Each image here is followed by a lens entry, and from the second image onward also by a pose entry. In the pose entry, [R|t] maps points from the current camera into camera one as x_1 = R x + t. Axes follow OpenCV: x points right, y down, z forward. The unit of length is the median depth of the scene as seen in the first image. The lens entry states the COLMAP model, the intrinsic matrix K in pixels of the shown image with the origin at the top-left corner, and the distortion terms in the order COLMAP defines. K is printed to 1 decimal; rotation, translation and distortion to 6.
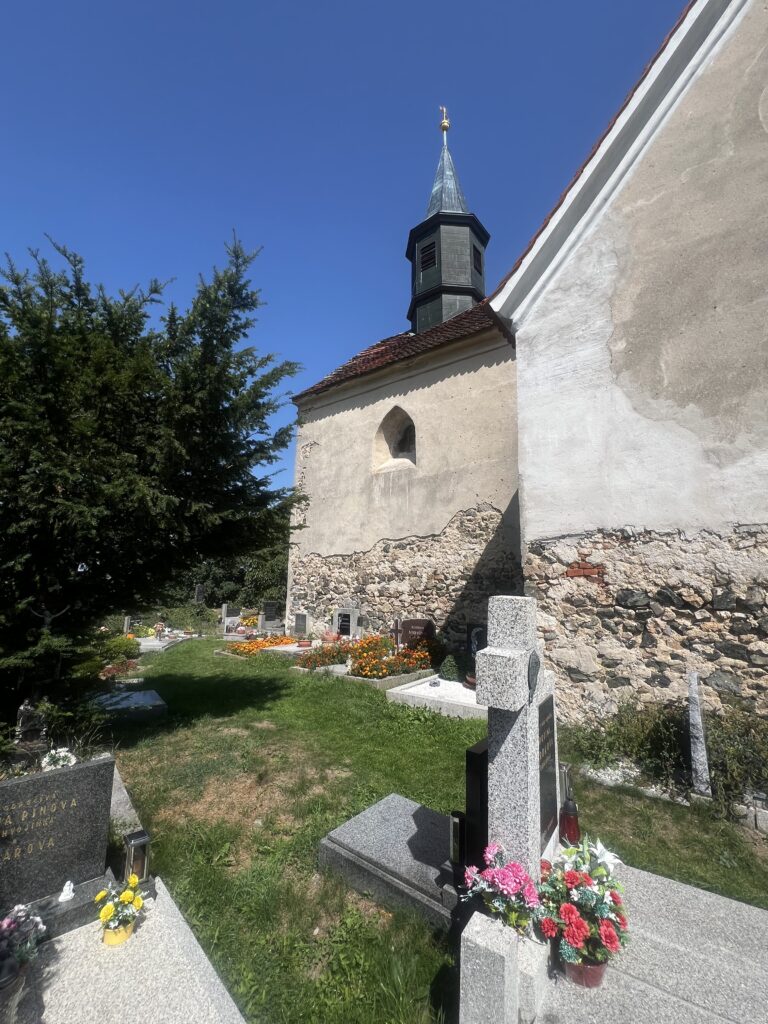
lens RADIAL K [[452.0, 0, 384.6], [0, 452.0, 512.8], [0, 0, 1]] dist [-0.000728, -0.000371]
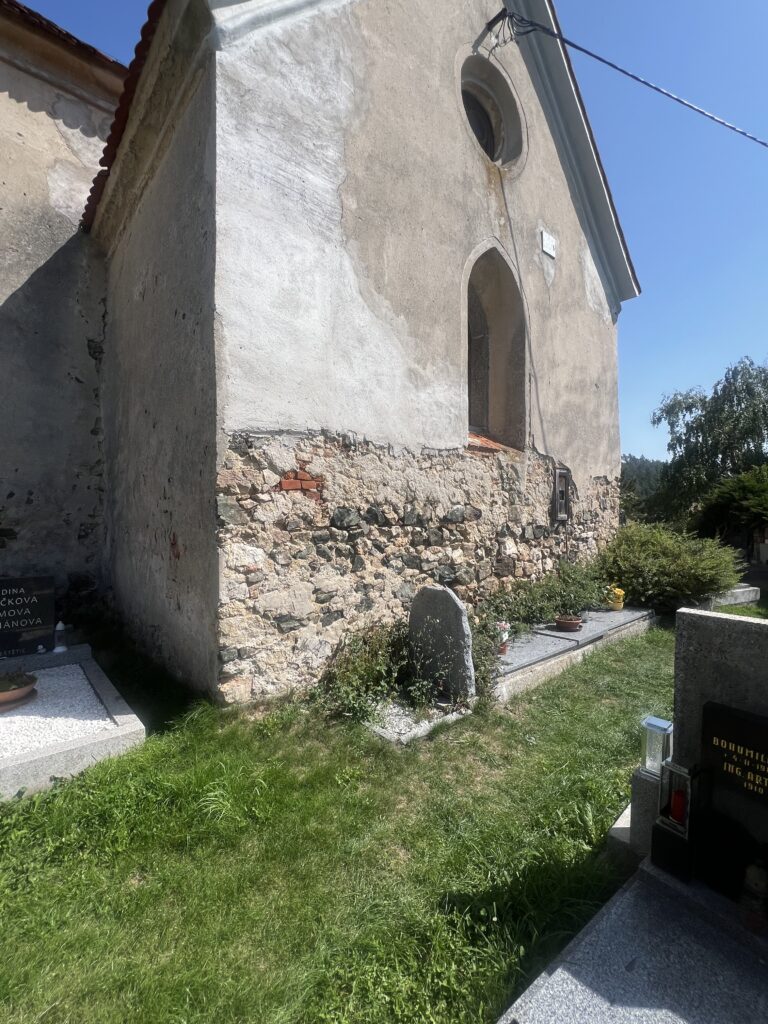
lens RADIAL K [[452.0, 0, 386.2], [0, 452.0, 508.2], [0, 0, 1]] dist [-0.000728, -0.000371]
pose [[0.211088, -0.011390, 0.977401, -0.257989], [-0.152443, 0.987313, 0.044429, 0.119050], [-0.965507, -0.158377, 0.206673, 0.730386]]
